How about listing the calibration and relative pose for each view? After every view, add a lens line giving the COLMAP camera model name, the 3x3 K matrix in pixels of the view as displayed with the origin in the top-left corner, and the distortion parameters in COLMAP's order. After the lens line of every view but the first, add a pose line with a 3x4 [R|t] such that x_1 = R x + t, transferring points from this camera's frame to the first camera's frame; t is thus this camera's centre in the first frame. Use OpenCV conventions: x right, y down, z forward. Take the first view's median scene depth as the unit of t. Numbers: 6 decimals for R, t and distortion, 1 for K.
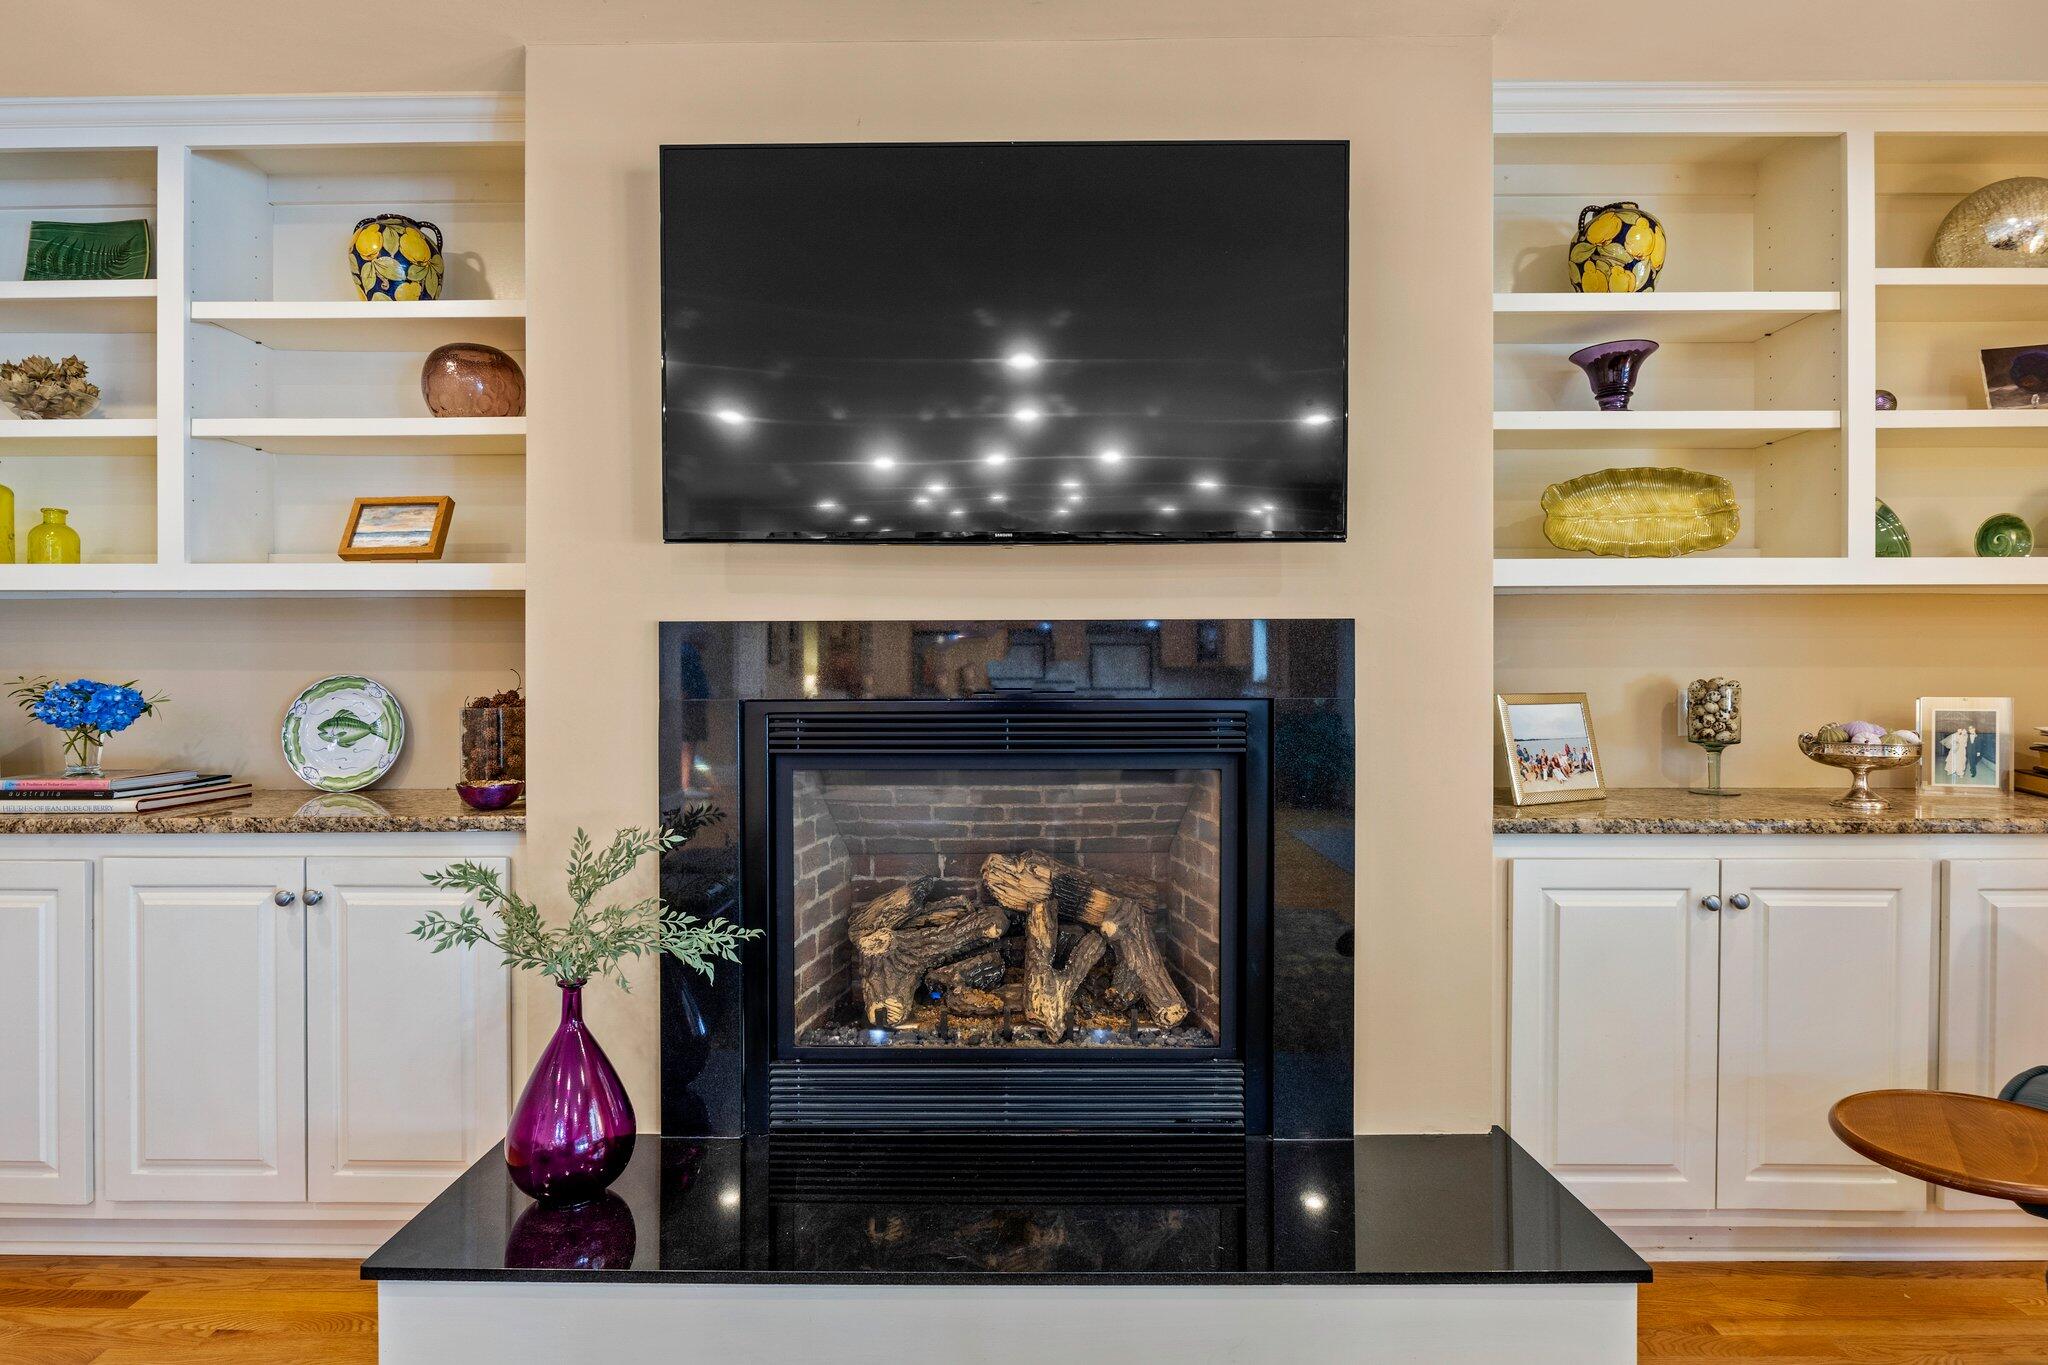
lens RADIAL K [[1089.6, 0, 1021.5], [0, 1089.6, 655.2], [0, 0, 1]] dist [-0.003322, -0.000800]
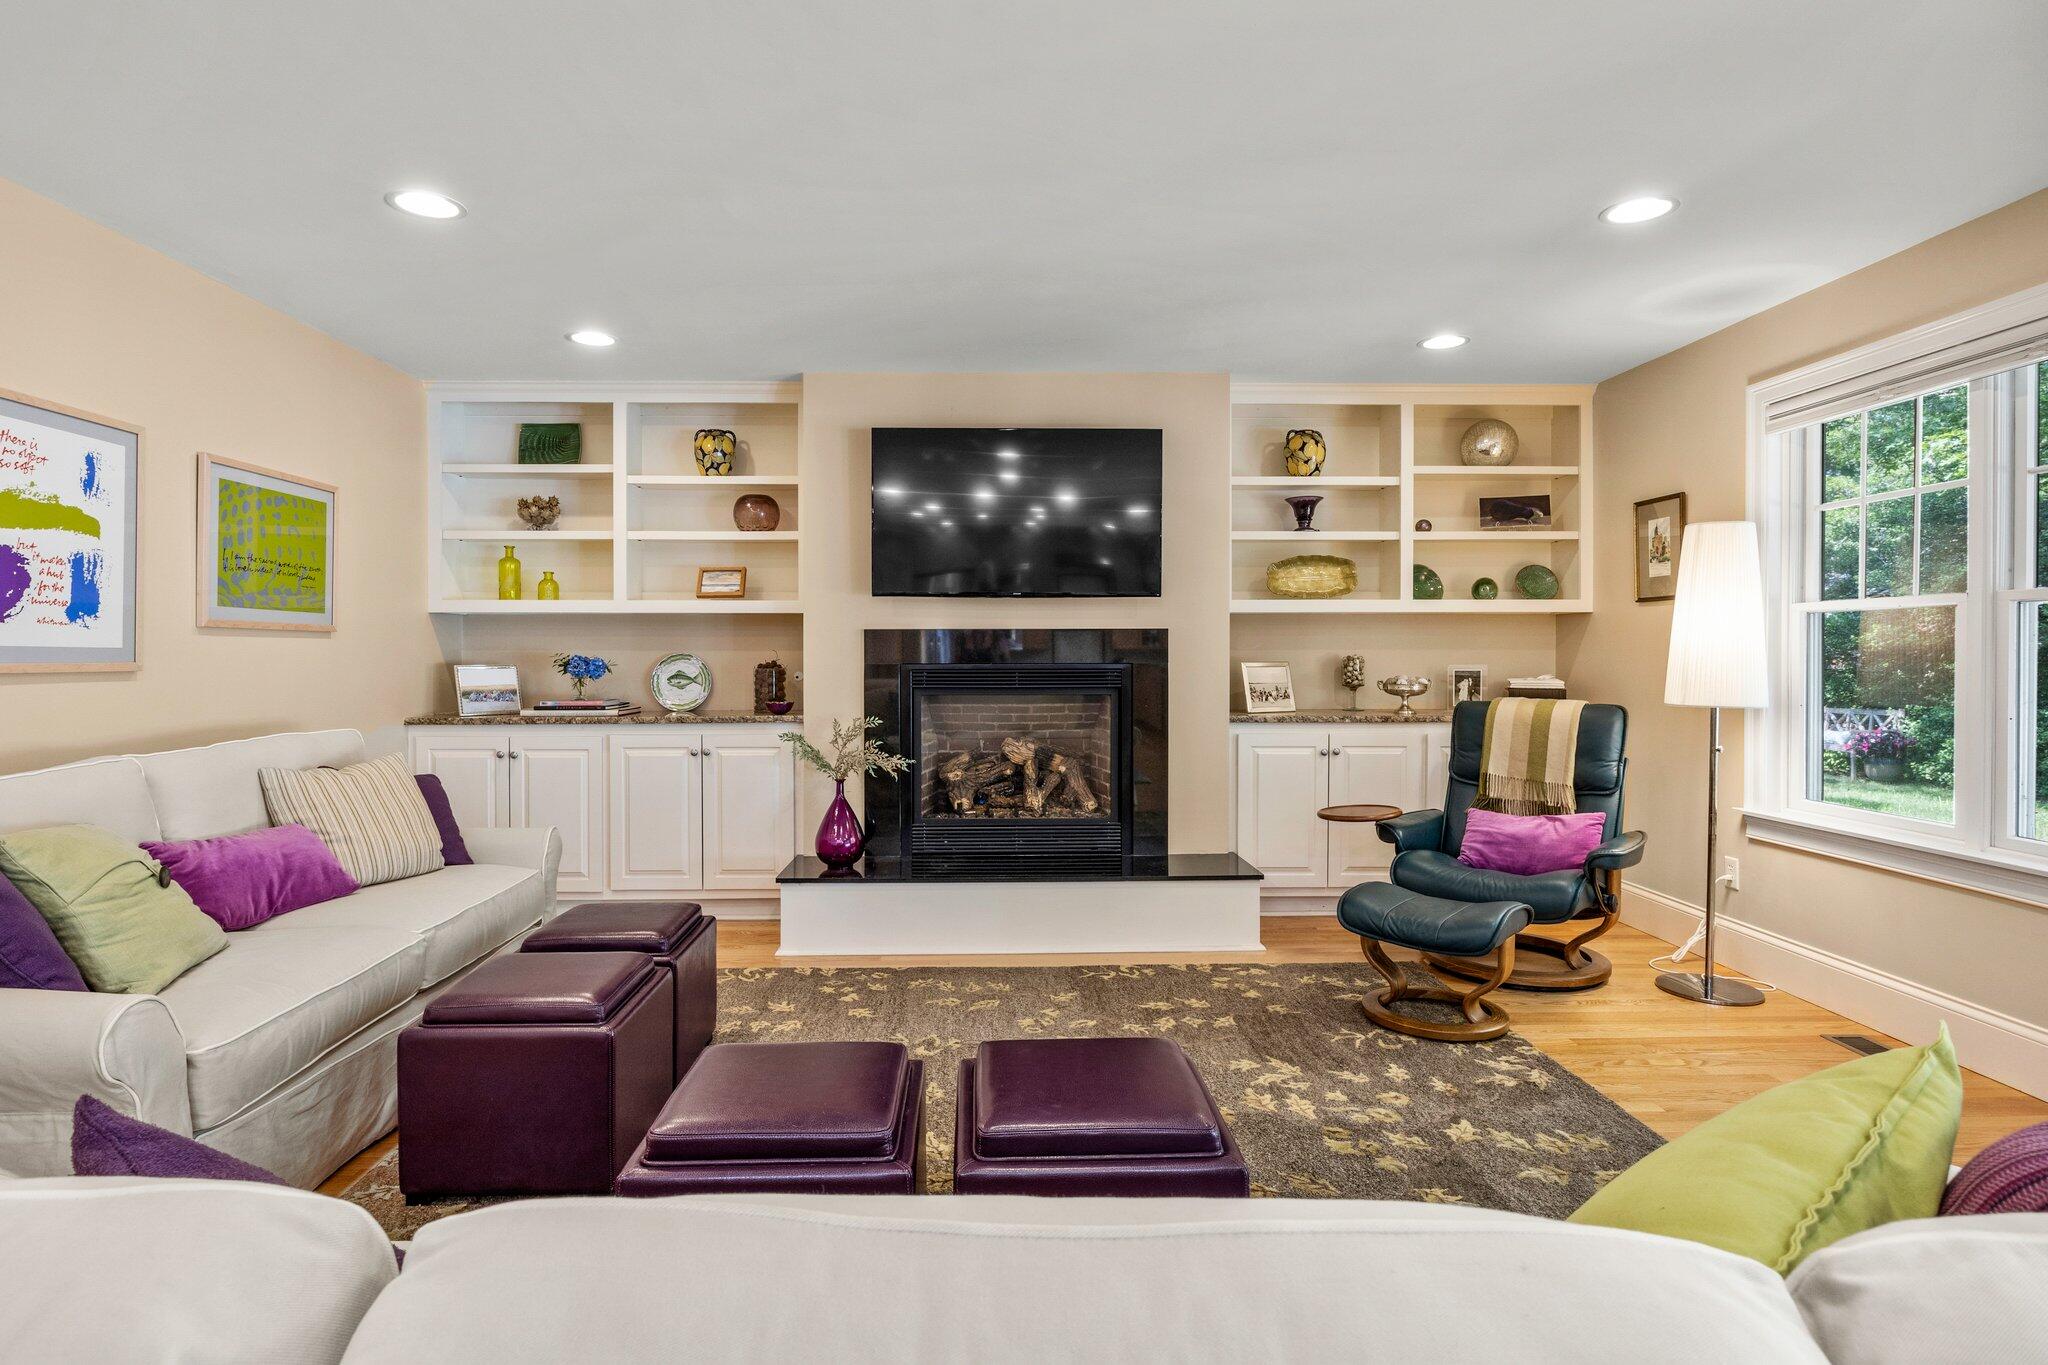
lens RADIAL K [[1089.6, 0, 1021.5], [0, 1089.6, 655.2], [0, 0, 1]] dist [-0.003322, -0.000800]
pose [[0.999370, 0.000812, 0.035482, -0.076945], [-0.001423, 0.999851, 0.017183, -0.014887], [-0.035462, -0.017223, 0.999223, -1.153899]]
